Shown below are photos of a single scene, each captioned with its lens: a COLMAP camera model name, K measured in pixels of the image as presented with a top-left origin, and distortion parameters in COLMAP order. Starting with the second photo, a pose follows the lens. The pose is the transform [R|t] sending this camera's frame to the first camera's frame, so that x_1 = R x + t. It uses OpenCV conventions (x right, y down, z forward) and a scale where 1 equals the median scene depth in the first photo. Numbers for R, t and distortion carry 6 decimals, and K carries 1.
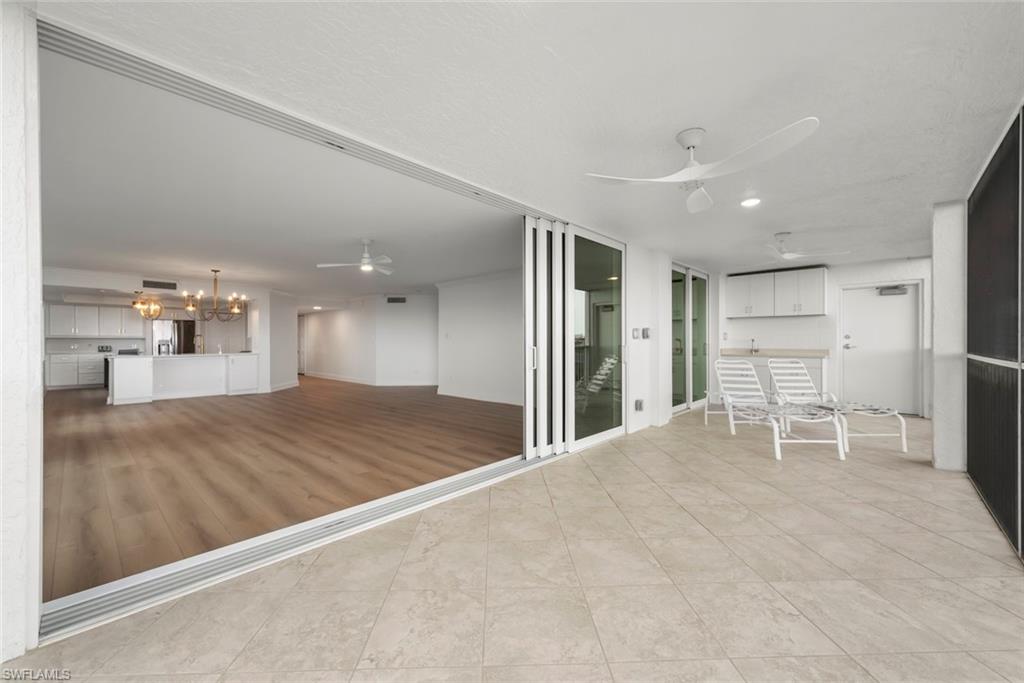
lens RADIAL K [[412.4, 0, 512.1], [0, 412.4, 341.8], [0, 0, 1]] dist [0.002646, 0.000180]
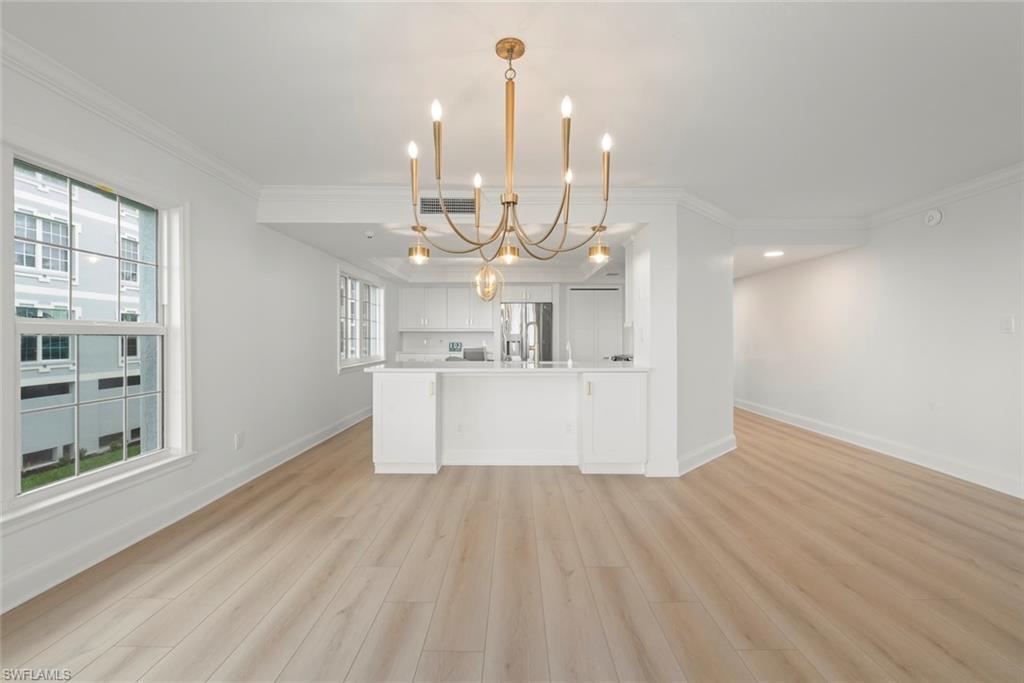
lens RADIAL K [[457.9, 0, 509.2], [0, 457.9, 335.8], [0, 0, 1]] dist [-0.000594, 0.000347]
pose [[0.680982, -0.001201, -0.732299, -0.371629], [-0.001384, 0.999995, -0.002927, 0.000232], [0.732299, 0.003007, 0.680977, 0.584072]]
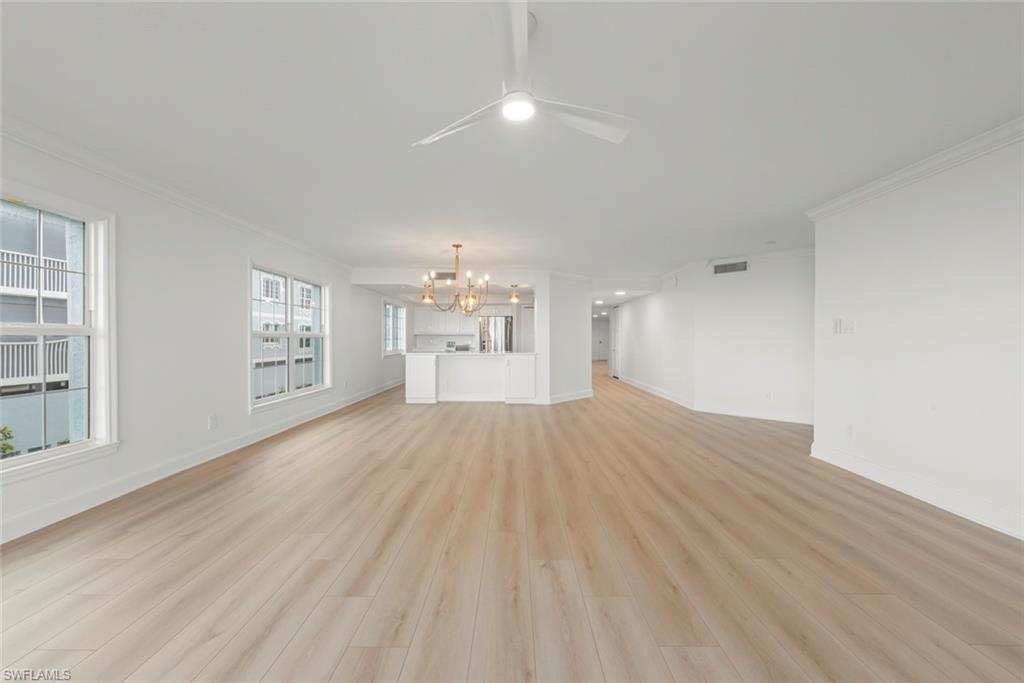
lens RADIAL K [[423.5, 0, 505.5], [0, 423.5, 333.6], [0, 0, 1]] dist [0.002805, 0.000037]
pose [[0.672789, -0.005182, -0.739816, -0.053762], [-0.003735, 0.999939, -0.010400, -0.000770], [0.739825, 0.009760, 0.672729, 0.386160]]
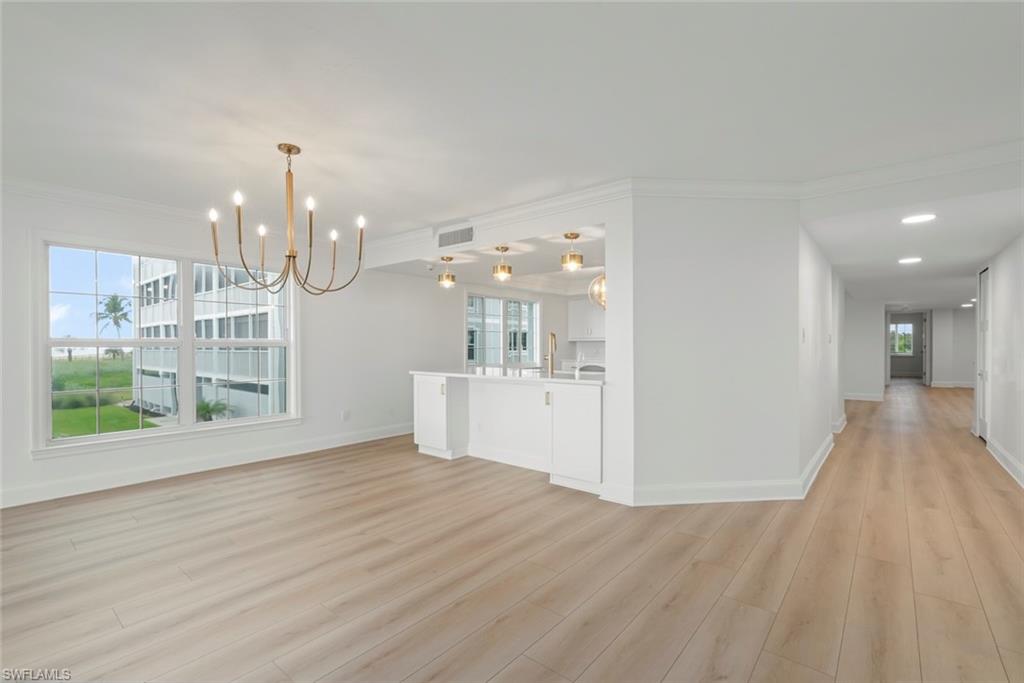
lens RADIAL K [[457.9, 0, 508.5], [0, 457.9, 348.4], [0, 0, 1]] dist [-0.000594, 0.000347]
pose [[0.054470, 0.008110, -0.998482, -0.223917], [0.000002, 0.999967, 0.008122, -0.002579], [0.998515, -0.000444, 0.054468, 0.838536]]
